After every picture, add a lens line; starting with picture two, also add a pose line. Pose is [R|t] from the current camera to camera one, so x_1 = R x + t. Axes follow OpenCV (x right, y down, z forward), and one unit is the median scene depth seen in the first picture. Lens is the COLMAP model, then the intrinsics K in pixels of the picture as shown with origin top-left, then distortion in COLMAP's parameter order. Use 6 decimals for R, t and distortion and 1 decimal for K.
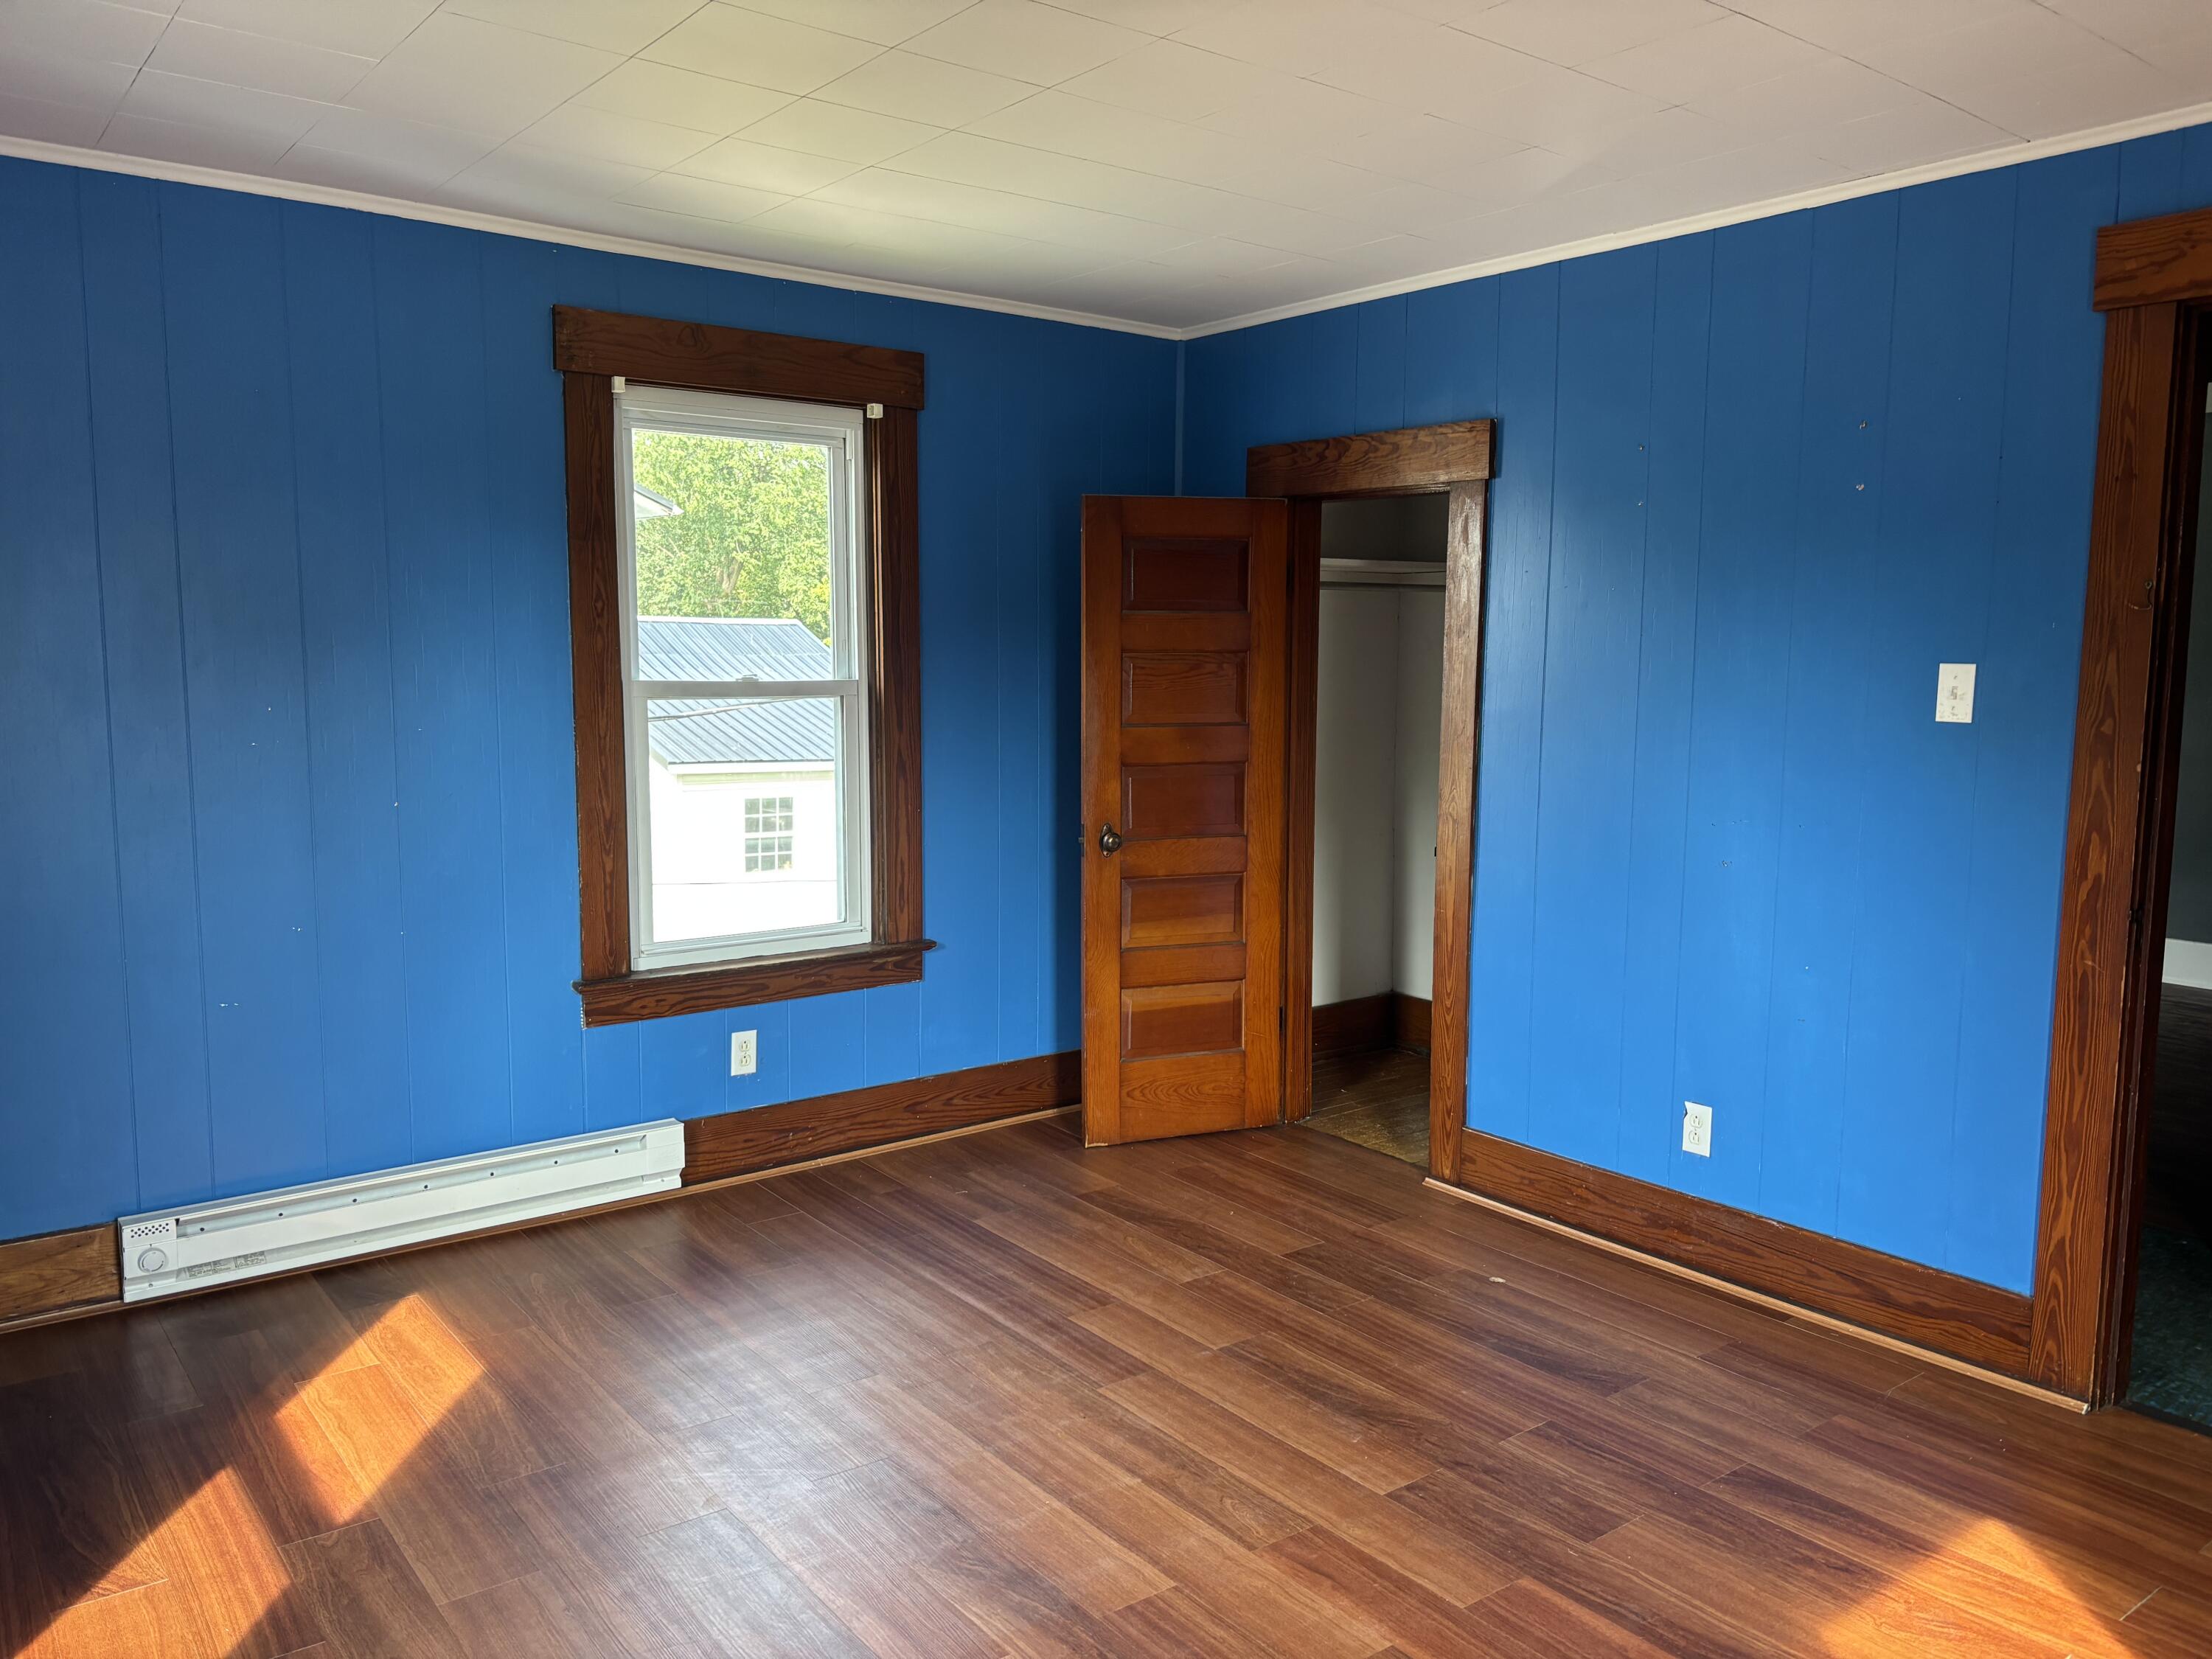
lens RADIAL K [[1664.8, 0, 1121.1], [0, 1664.8, 834.2], [0, 0, 1]] dist [0.024536, -0.033568]
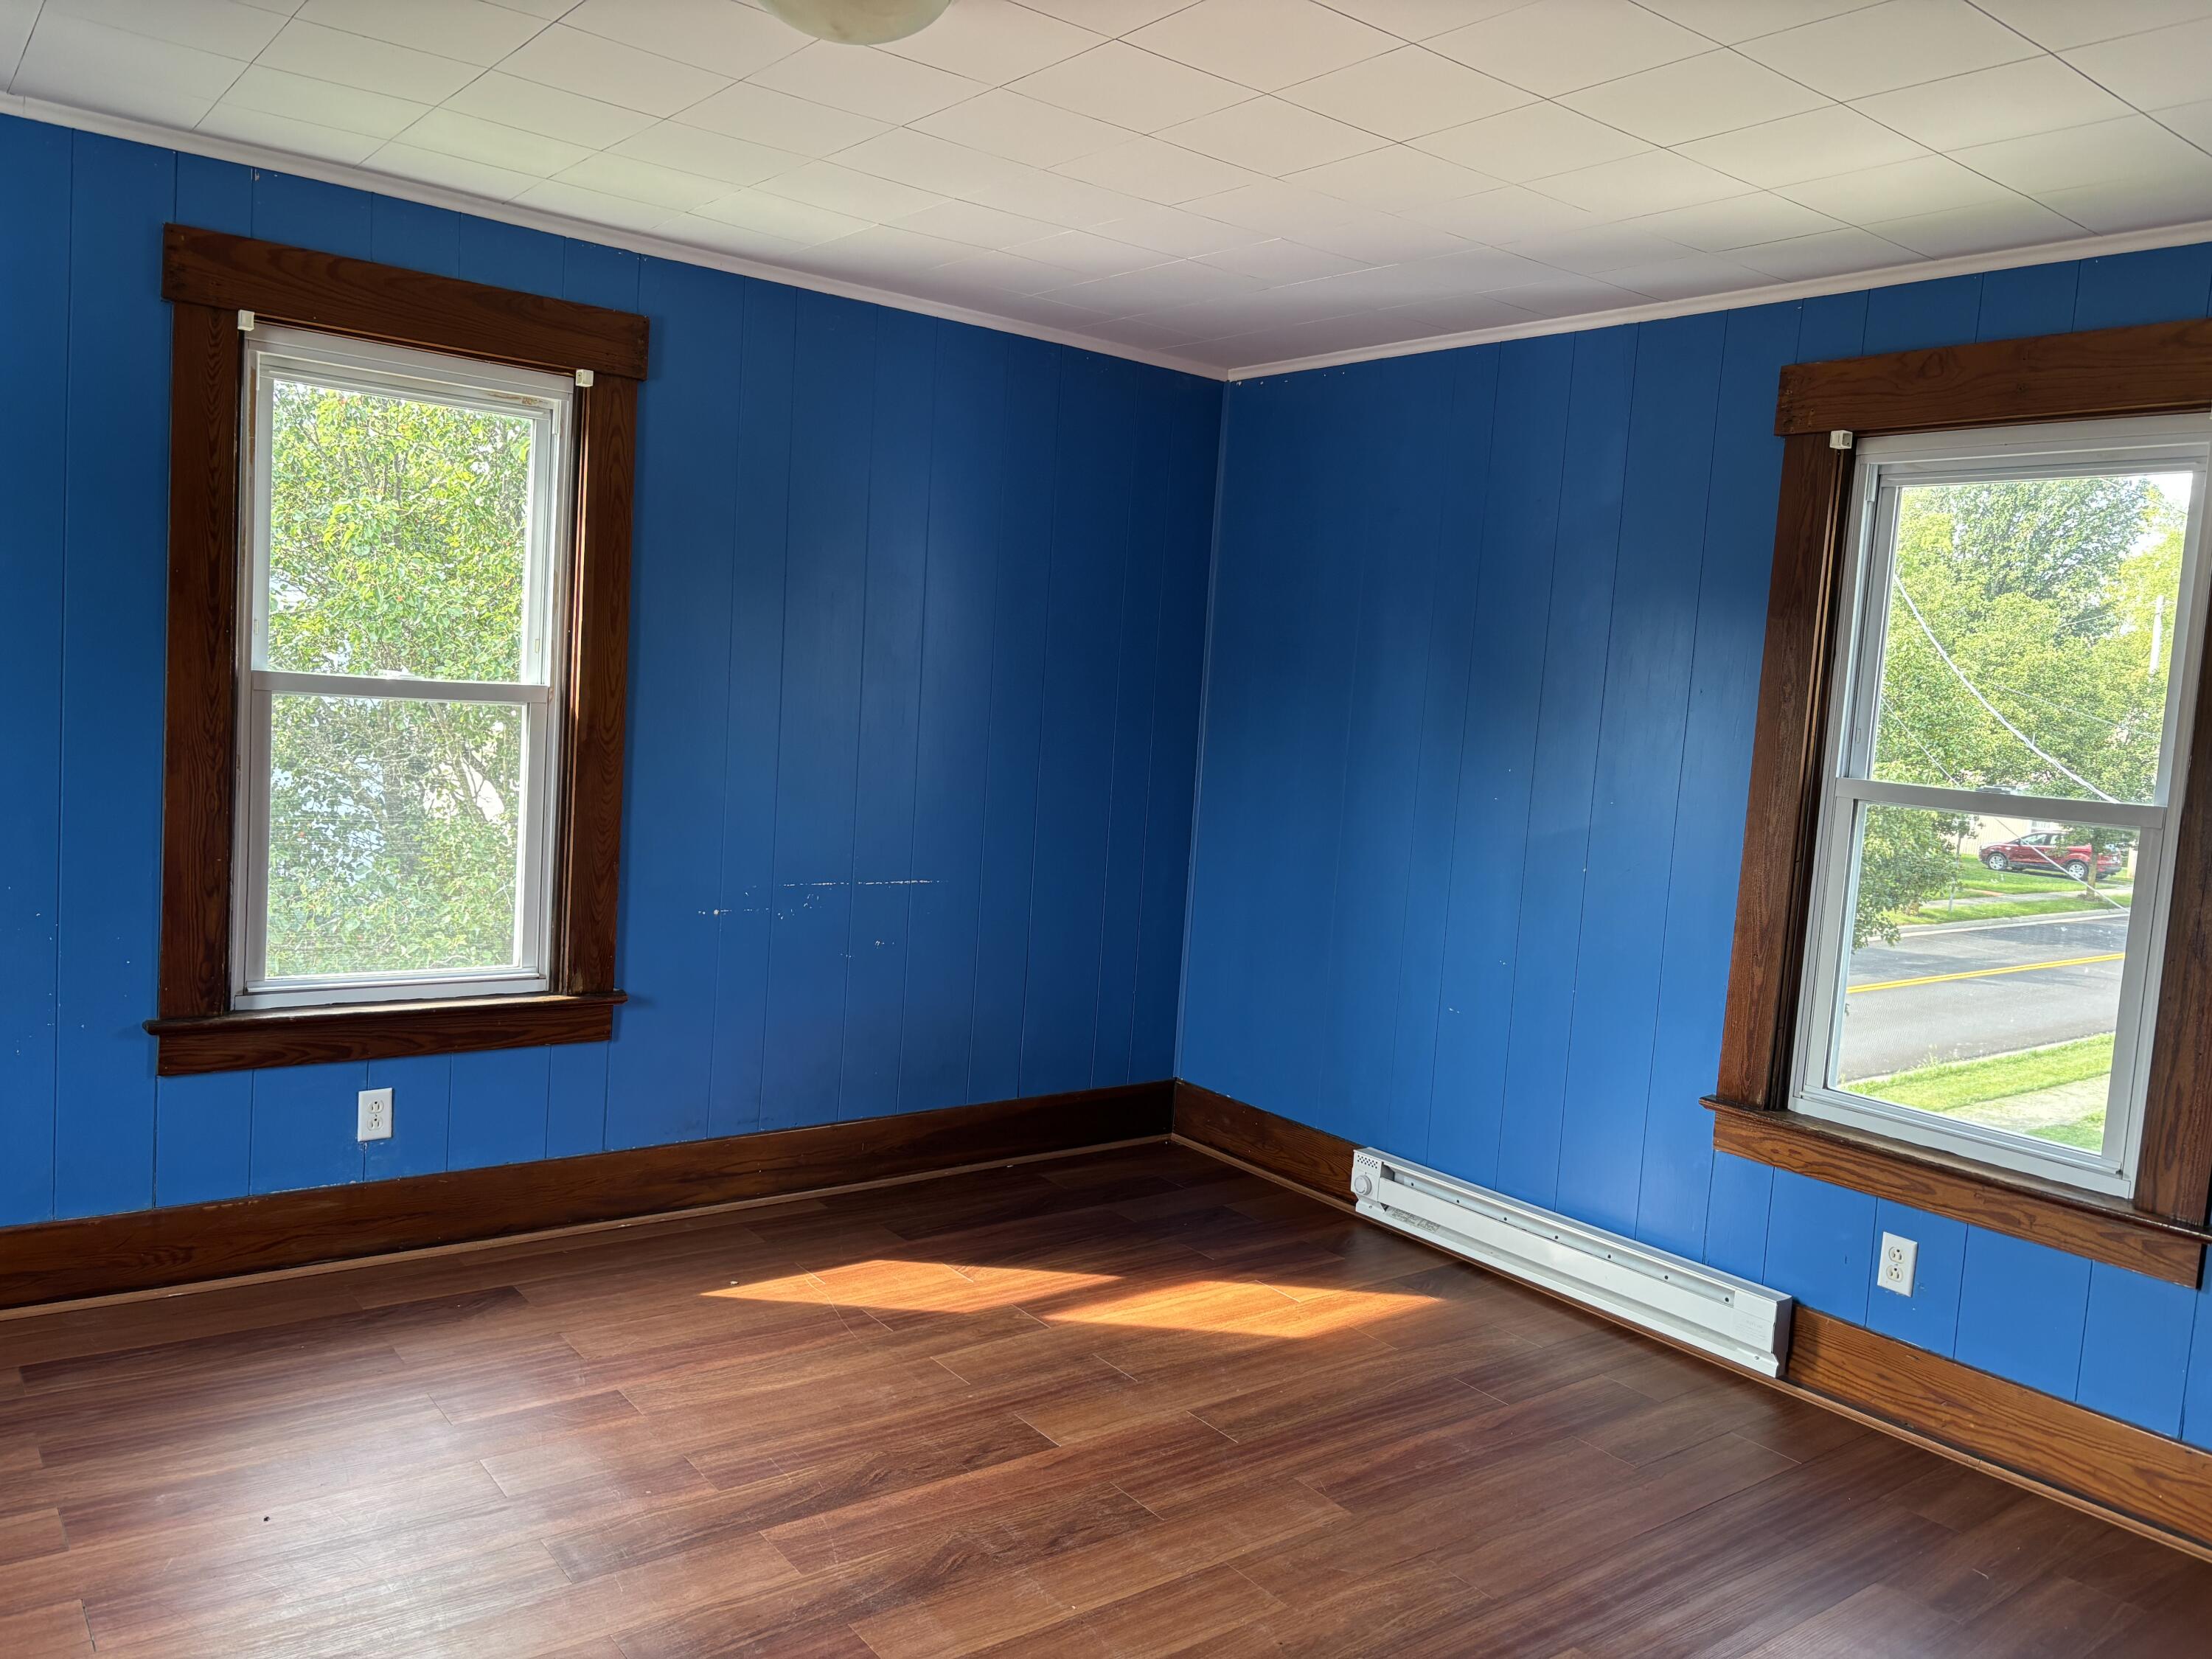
lens RADIAL K [[1664.8, 0, 1121.1], [0, 1664.8, 834.2], [0, 0, 1]] dist [0.024536, -0.033568]
pose [[0.000125, 0.079189, -0.996860, 0.660217], [-0.184633, 0.979723, 0.077805, -0.073019], [0.982808, 0.184043, 0.014743, 0.734693]]
